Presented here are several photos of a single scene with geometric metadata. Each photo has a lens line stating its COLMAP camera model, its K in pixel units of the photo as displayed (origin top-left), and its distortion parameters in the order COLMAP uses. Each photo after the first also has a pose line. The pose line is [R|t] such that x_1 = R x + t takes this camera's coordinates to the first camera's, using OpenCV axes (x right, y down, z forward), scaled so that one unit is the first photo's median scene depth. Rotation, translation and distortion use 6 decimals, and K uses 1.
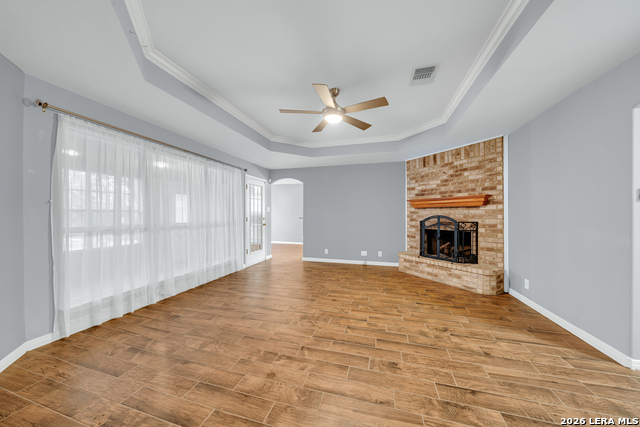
lens RADIAL K [[219.3, 0, 318.4], [0, 219.3, 215.7], [0, 0, 1]] dist [-0.010265, -0.000033]
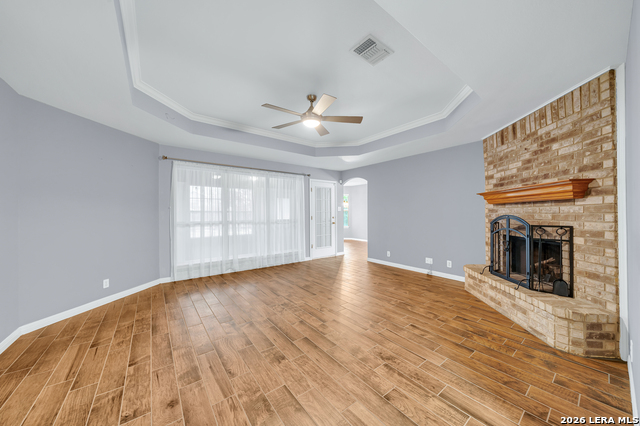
lens RADIAL K [[222.6, 0, 317.0], [0, 222.6, 212.7], [0, 0, 1]] dist [-0.007307, -0.000016]
pose [[0.802511, -0.004954, -0.596617, 0.536896], [0.000628, 0.999972, -0.007458, -0.003594], [0.596637, 0.005610, 0.802491, 0.115983]]
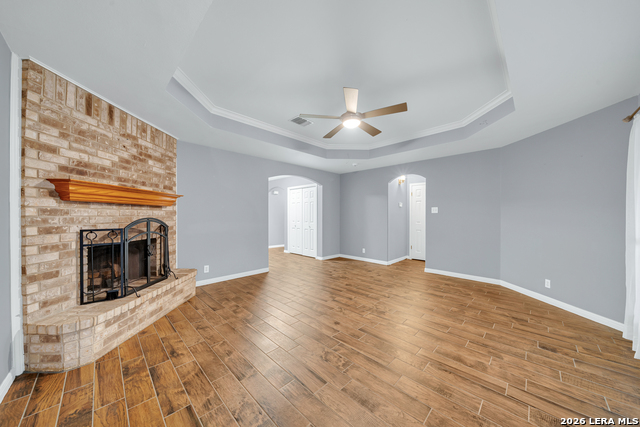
lens RADIAL K [[219.3, 0, 318.4], [0, 219.3, 215.7], [0, 0, 1]] dist [-0.010265, -0.000033]
pose [[-0.880911, -0.003148, 0.473272, -0.209122], [-0.000236, 0.999981, 0.006212, -0.012360], [-0.473282, 0.005360, -0.880895, 1.466296]]
